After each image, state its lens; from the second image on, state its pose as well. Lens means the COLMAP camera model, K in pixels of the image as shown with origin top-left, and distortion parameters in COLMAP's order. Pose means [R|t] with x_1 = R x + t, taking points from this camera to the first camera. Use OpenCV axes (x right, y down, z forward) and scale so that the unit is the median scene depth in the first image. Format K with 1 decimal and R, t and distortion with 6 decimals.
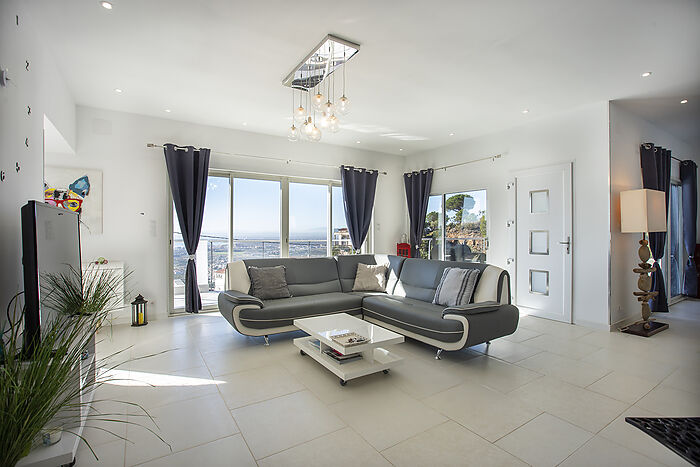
lens RADIAL K [[334.5, 0, 351.3], [0, 334.5, 231.8], [0, 0, 1]] dist [-0.037671, 0.015864]
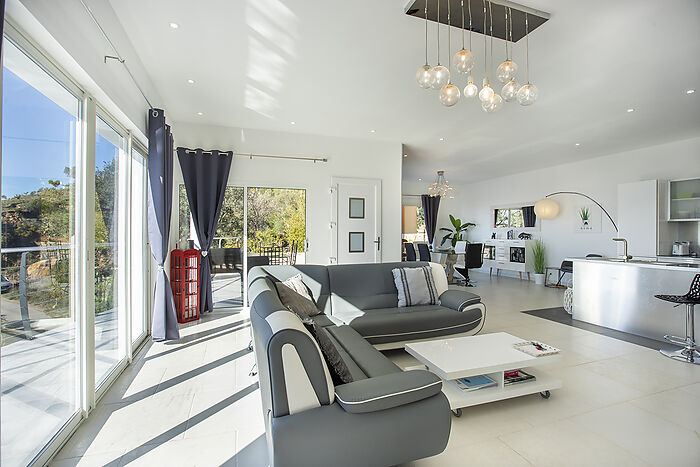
lens RADIAL K [[334.5, 0, 349.5], [0, 334.5, 231.9], [0, 0, 1]] dist [-0.037671, 0.015864]
pose [[0.240368, 0.003351, 0.970676, -0.608270], [-0.002897, 0.999992, -0.002735, -0.001022], [-0.970677, -0.002155, 0.240376, 0.754236]]
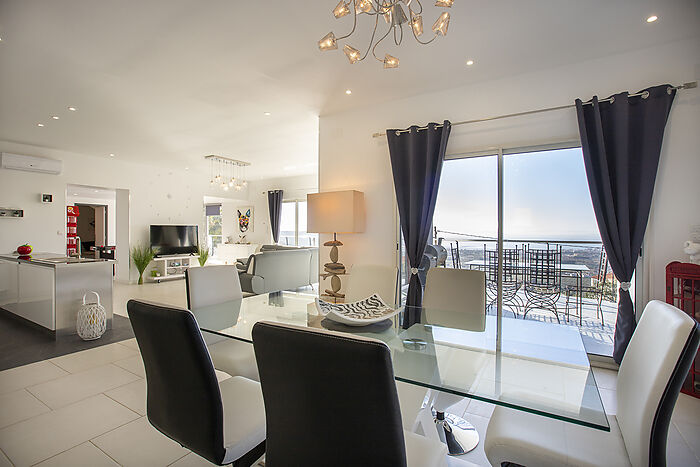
lens RADIAL K [[334.5, 0, 347.7], [0, 334.5, 234.8], [0, 0, 1]] dist [-0.037671, 0.015864]
pose [[0.418192, 0.012570, -0.908271, 1.642609], [-0.004077, 0.999920, 0.011961, -0.005479], [0.908349, -0.001300, 0.418210, 0.537865]]
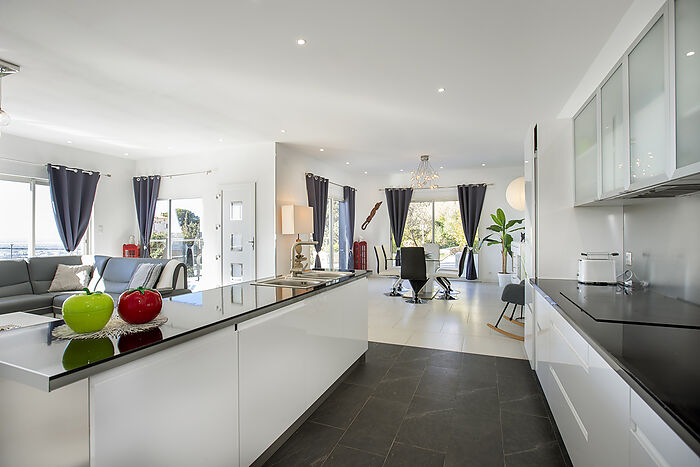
lens RADIAL K [[334.5, 0, 347.4], [0, 334.5, 234.2], [0, 0, 1]] dist [-0.037671, 0.015864]
pose [[0.827182, -0.000212, 0.561934, 0.198710], [-0.001114, 0.999997, 0.002017, -0.000705], [-0.561933, -0.002294, 0.827179, -0.328080]]
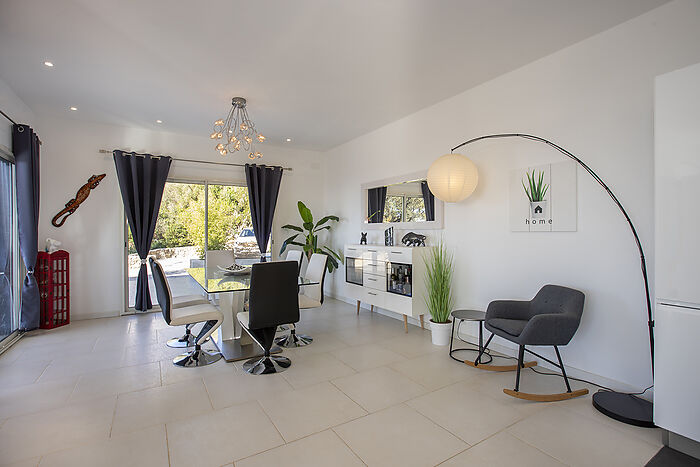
lens RADIAL K [[334.5, 0, 347.8], [0, 334.5, 231.1], [0, 0, 1]] dist [-0.037671, 0.015864]
pose [[0.033644, 0.005818, 0.999417, 0.483810], [0.002579, 0.999979, -0.005909, -0.003323], [-0.999431, 0.002777, 0.033628, 0.405466]]
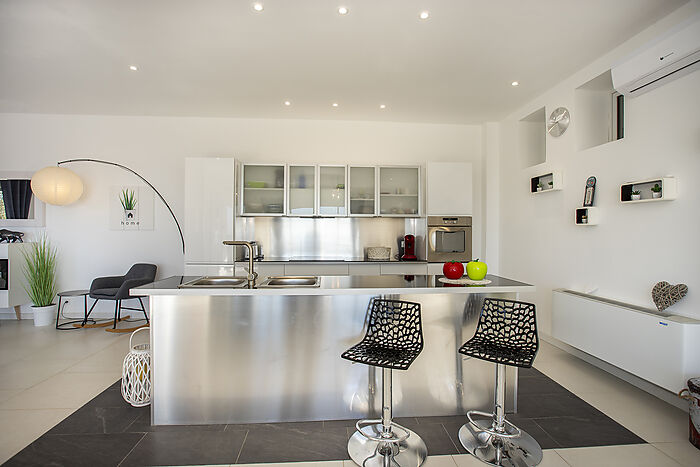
lens RADIAL K [[334.5, 0, 351.6], [0, 334.5, 233.0], [0, 0, 1]] dist [-0.037671, 0.015864]
pose [[-0.871475, -0.004012, 0.490423, 0.089377], [-0.003052, 0.999992, 0.002757, -0.000583], [-0.490430, 0.000906, -0.871480, 0.585932]]
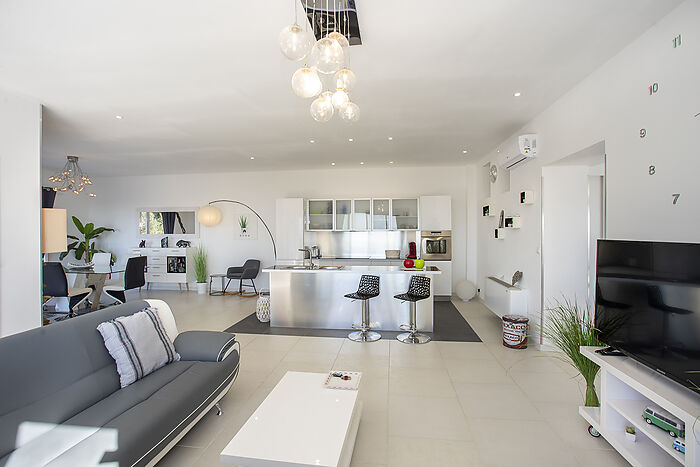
lens RADIAL K [[334.5, 0, 351.5], [0, 334.5, 232.2], [0, 0, 1]] dist [-0.037671, 0.015864]
pose [[-0.758602, 0.001083, 0.651553, -0.356793], [0.005434, 0.999974, 0.004665, -0.047272], [-0.651531, 0.007080, -0.758589, 0.975475]]
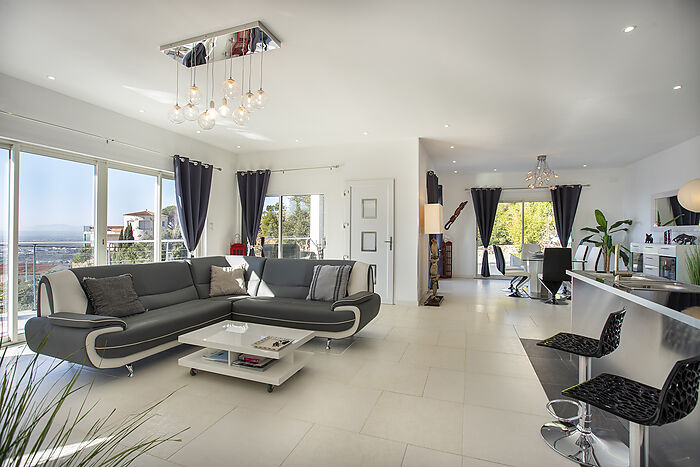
lens RADIAL K [[334.5, 0, 348.3], [0, 334.5, 232.3], [0, 0, 1]] dist [-0.037671, 0.015864]
pose [[0.798498, 0.007029, 0.601956, -0.243995], [-0.007867, 0.999968, -0.001240, 0.000124], [-0.601946, -0.003746, 0.798528, 0.057688]]
